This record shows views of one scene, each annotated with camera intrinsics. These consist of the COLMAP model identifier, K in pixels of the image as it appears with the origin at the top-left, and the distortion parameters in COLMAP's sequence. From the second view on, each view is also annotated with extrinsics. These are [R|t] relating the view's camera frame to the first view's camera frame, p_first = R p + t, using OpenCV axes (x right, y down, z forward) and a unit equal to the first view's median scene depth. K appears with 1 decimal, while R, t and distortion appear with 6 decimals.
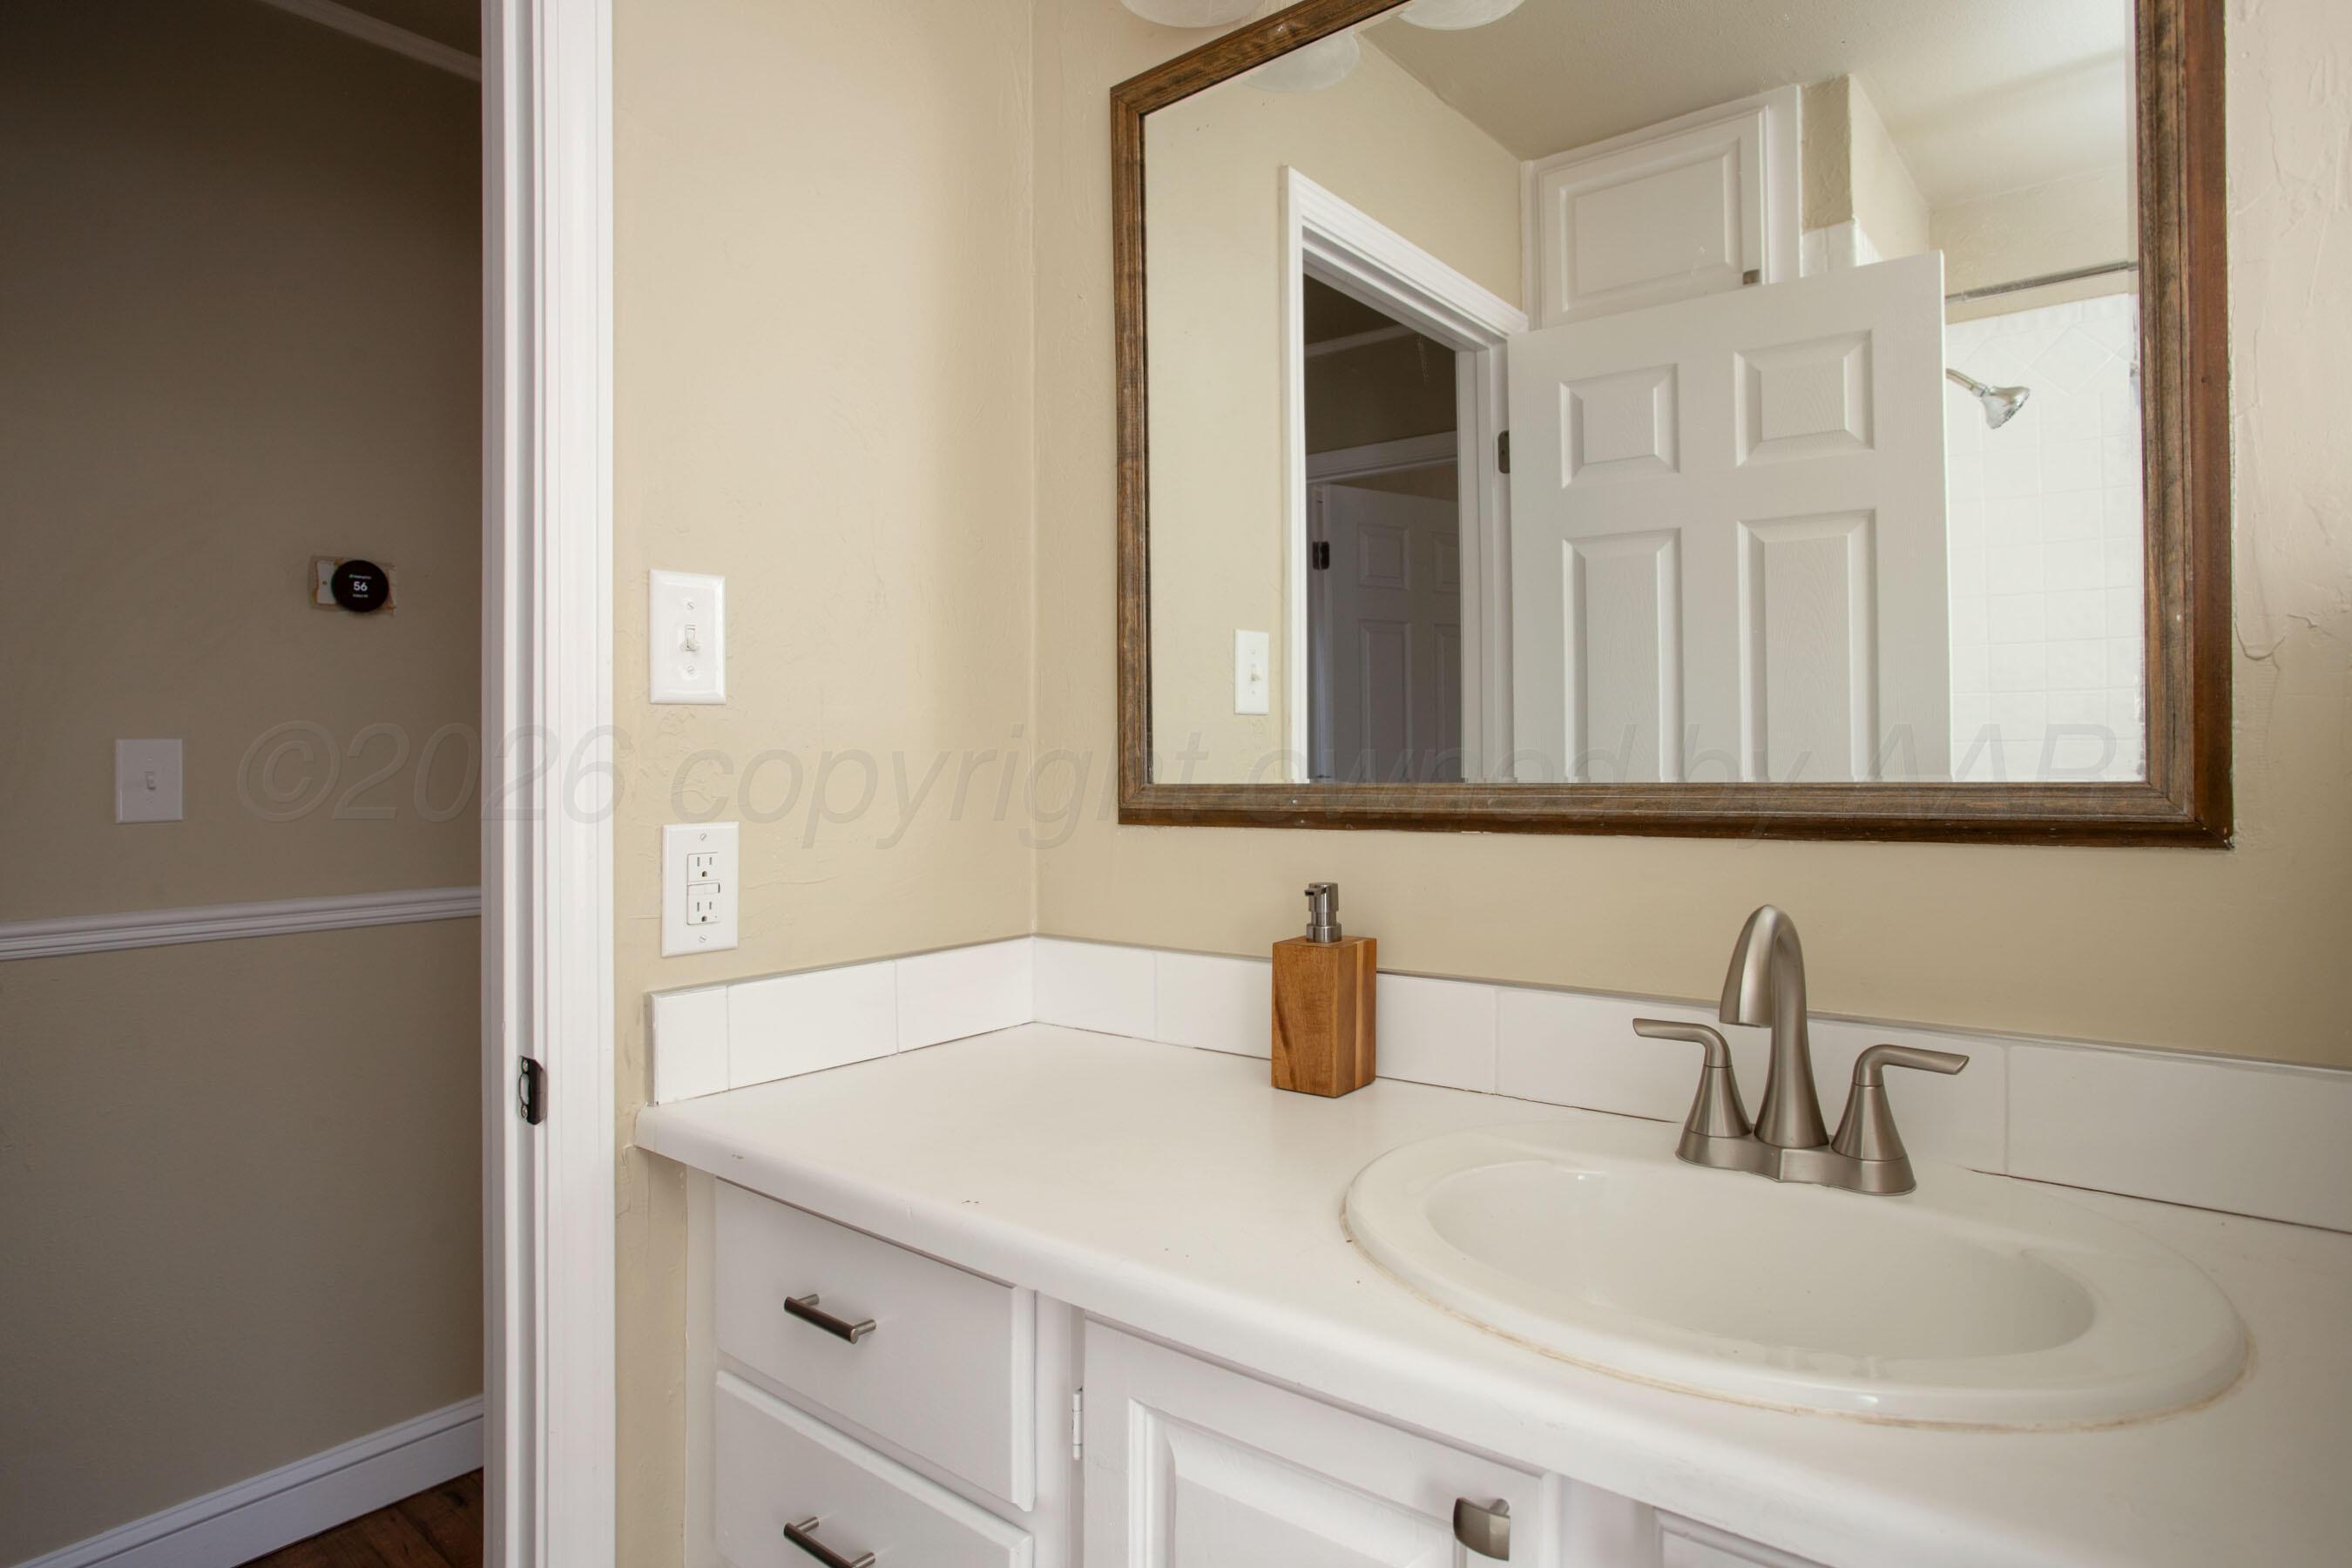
lens RADIAL K [[1324.3, 0, 1179.7], [0, 1324.3, 768.1], [0, 0, 1]] dist [-0.006514, -0.000381]
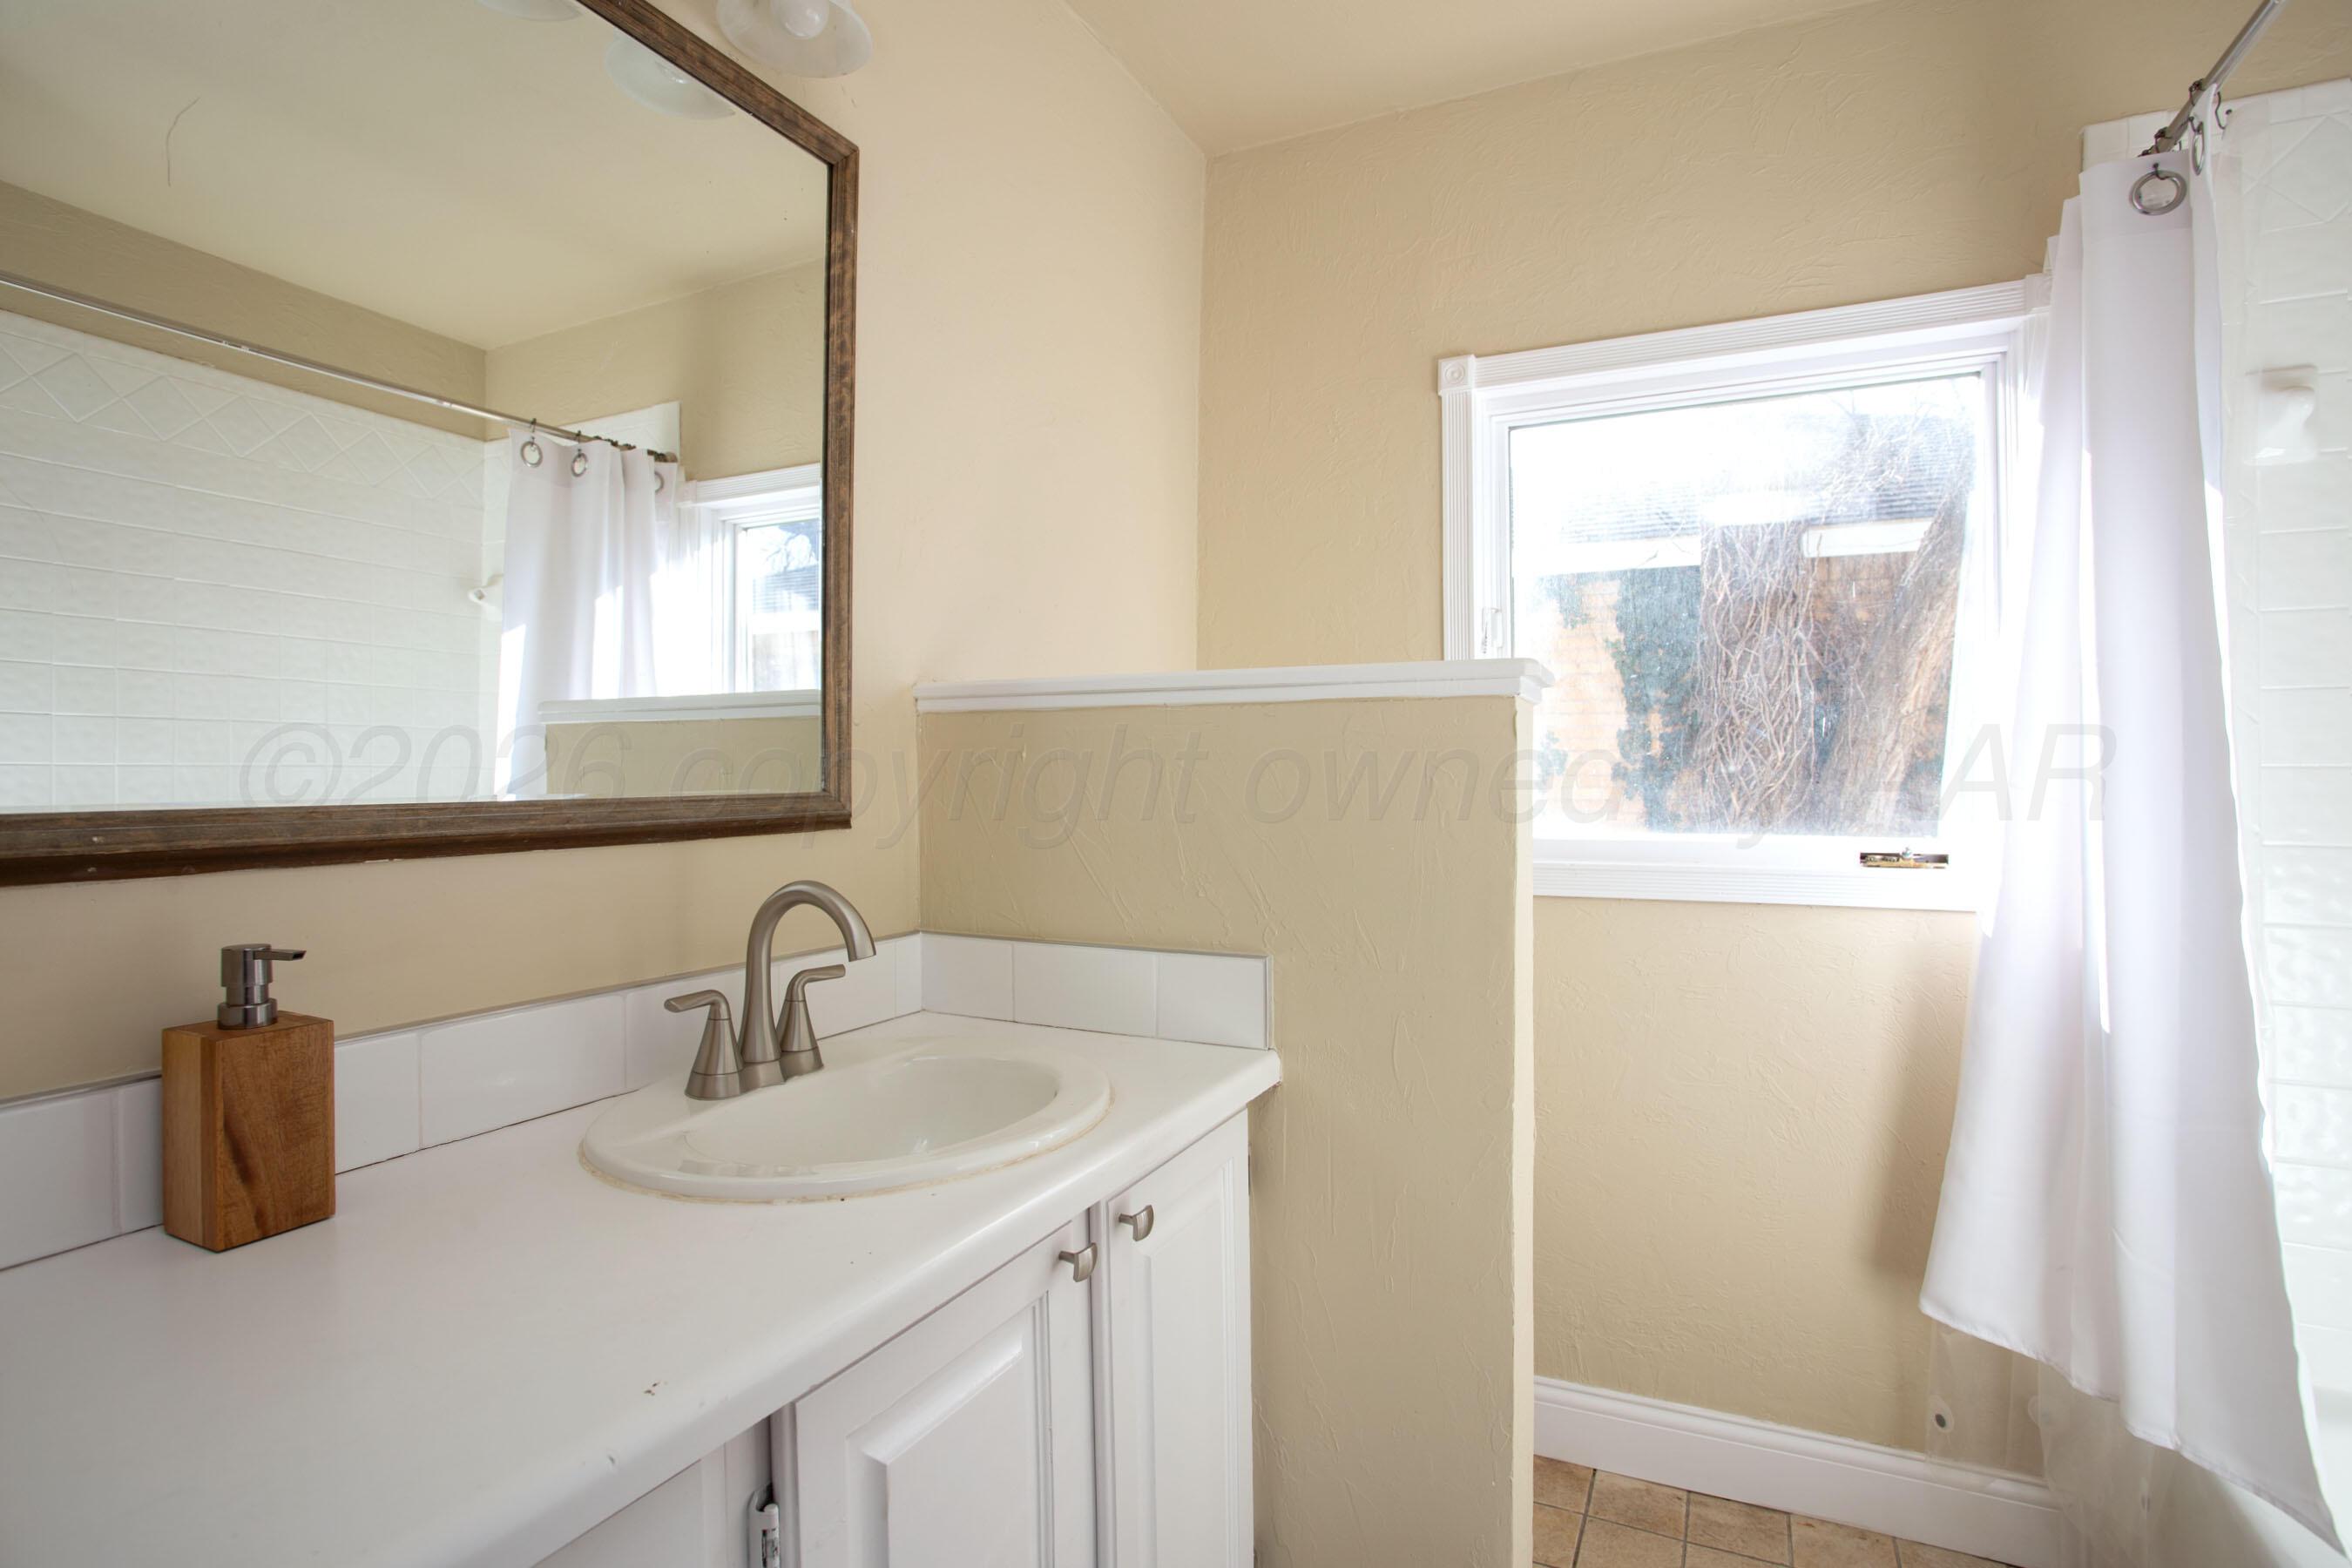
lens RADIAL K [[1160.6, 0, 1182.6], [0, 1160.6, 777.2], [0, 0, 1]] dist [-0.023216, 0.007610]
pose [[-0.213295, 0.010721, 0.976929, -0.694059], [0.015180, 0.999855, -0.007659, 0.007777], [-0.976870, 0.013196, -0.213427, 0.712576]]
